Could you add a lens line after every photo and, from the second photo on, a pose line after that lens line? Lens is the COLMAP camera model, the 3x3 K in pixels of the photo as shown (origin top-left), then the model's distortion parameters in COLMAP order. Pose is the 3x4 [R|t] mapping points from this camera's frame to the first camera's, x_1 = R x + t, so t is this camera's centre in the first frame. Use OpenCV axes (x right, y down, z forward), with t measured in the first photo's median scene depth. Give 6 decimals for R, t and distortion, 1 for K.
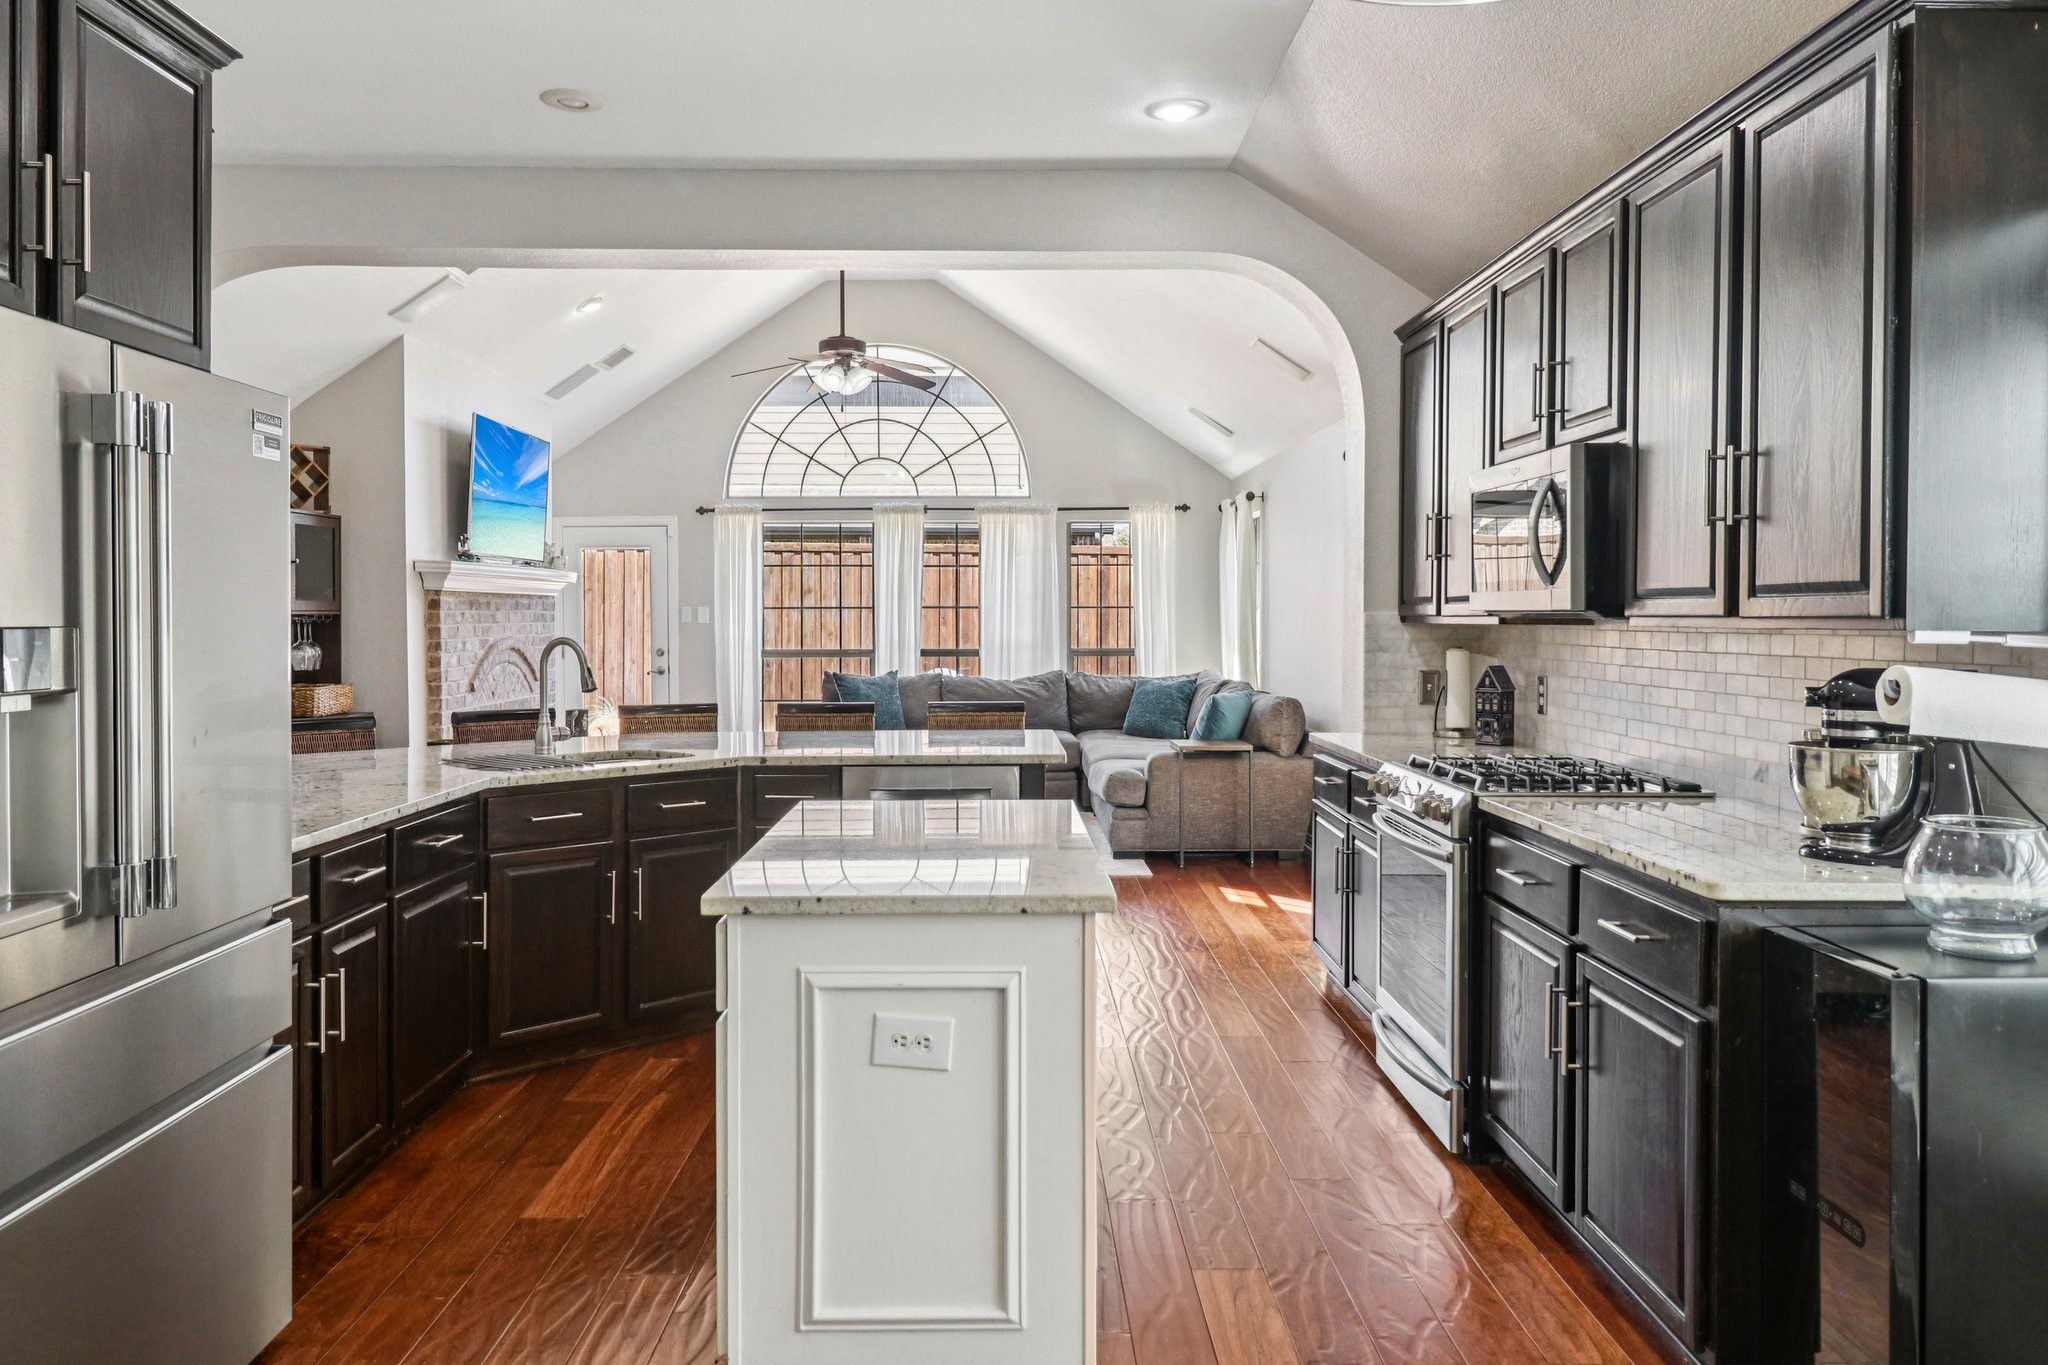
lens RADIAL K [[1478.7, 0, 1024.0], [0, 1478.7, 682.5], [0, 0, 1]] dist [0.025061, -0.000533]
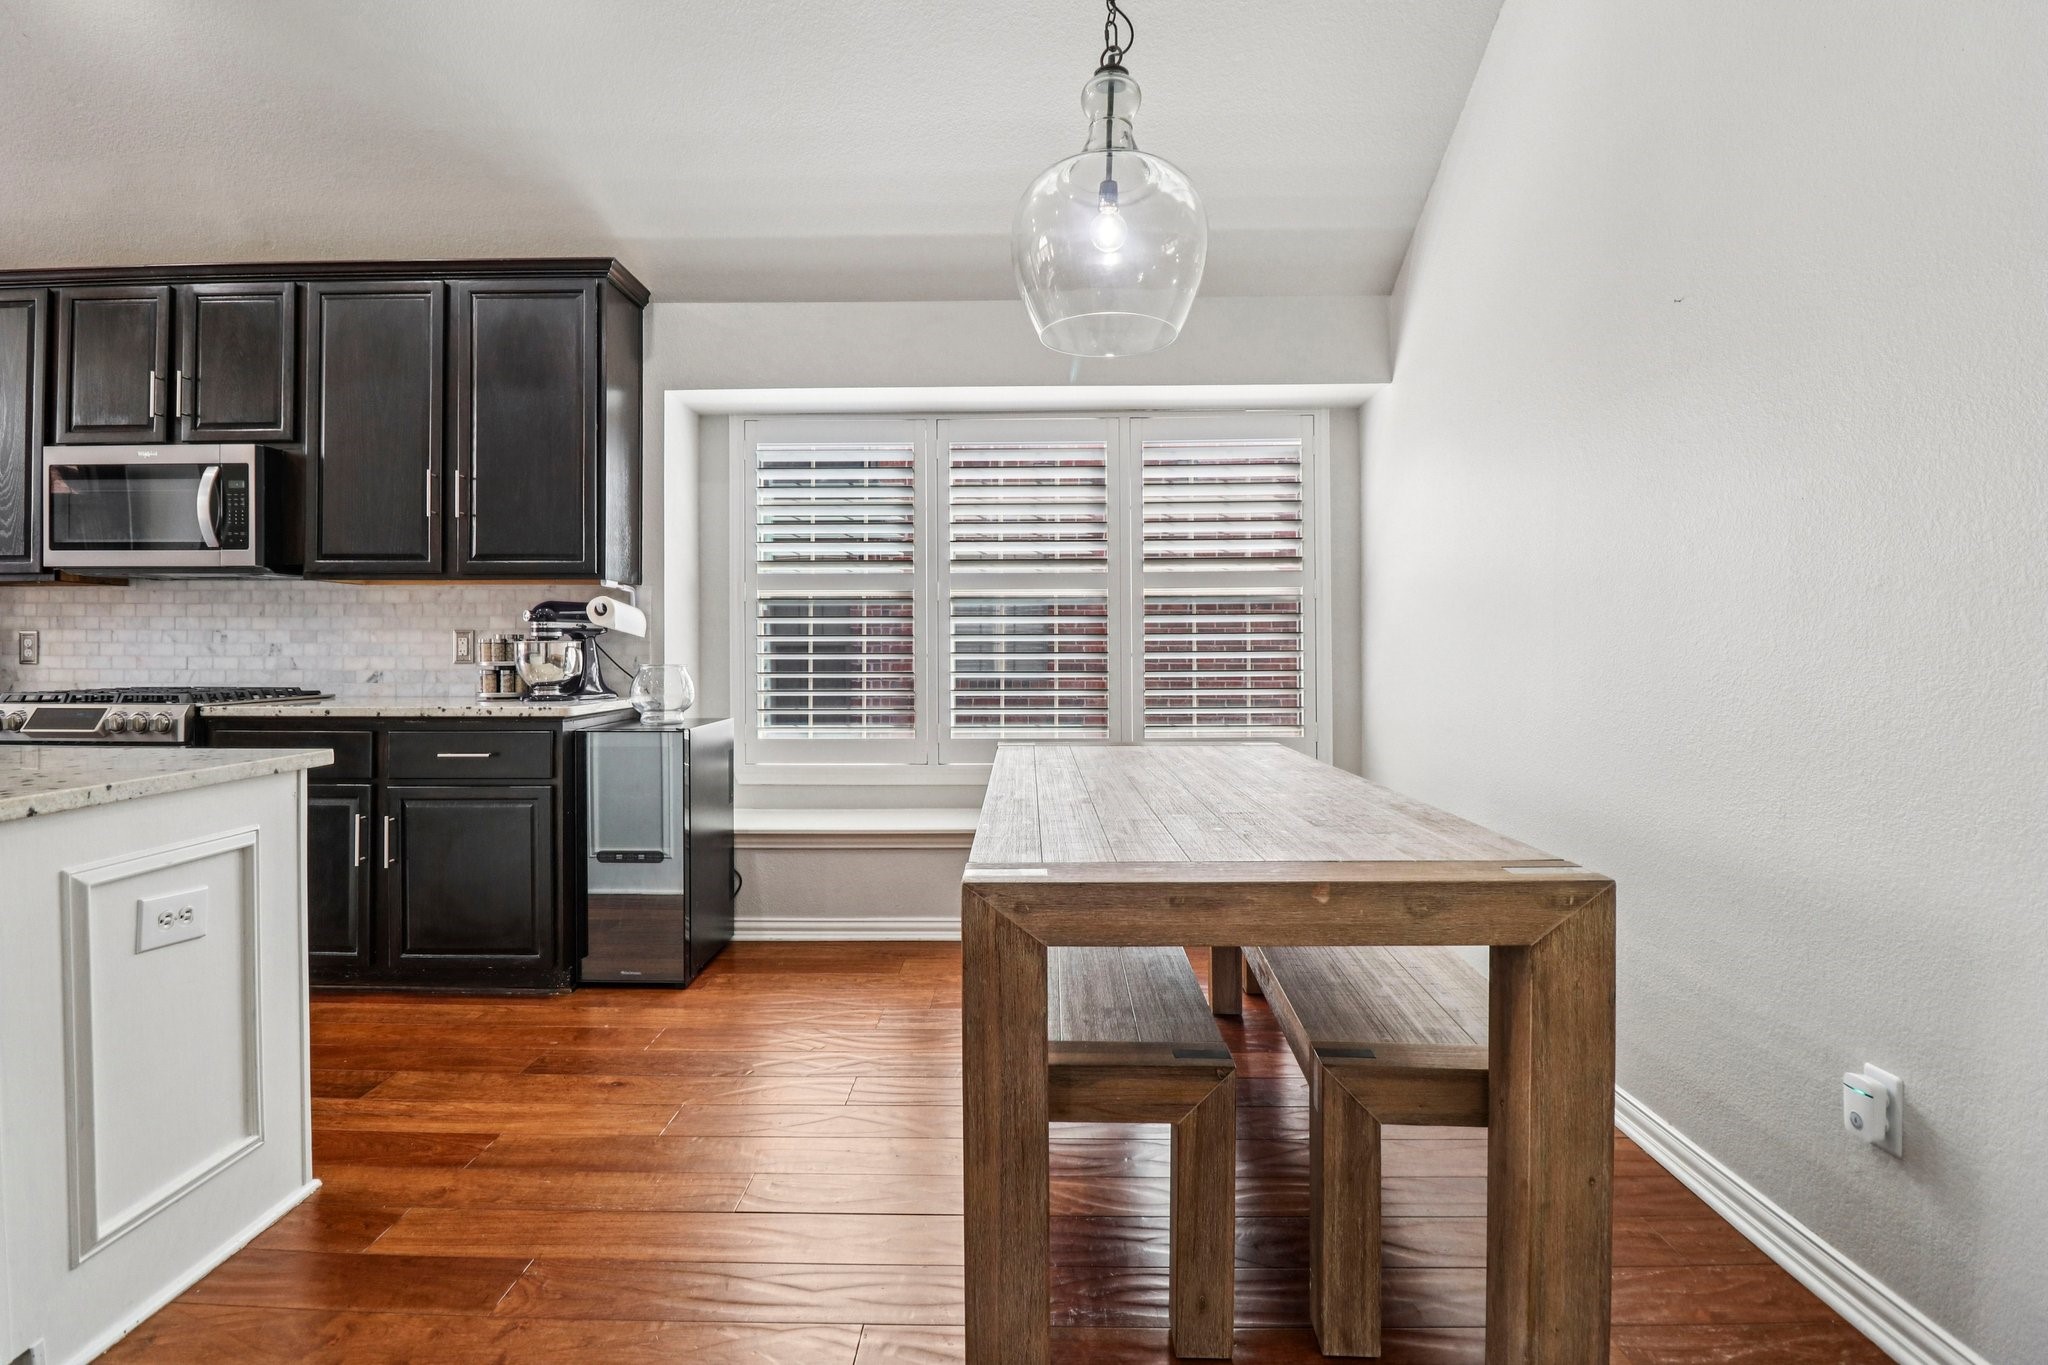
lens RADIAL K [[944.5, 0, 1013.8], [0, 944.5, 646.3], [0, 0, 1]] dist [0.002243, -0.014502]
pose [[0.031759, -0.004957, 0.999483, -0.700591], [0.047368, 0.998872, 0.003449, 0.079750], [-0.998372, 0.047234, 0.031958, 0.388709]]
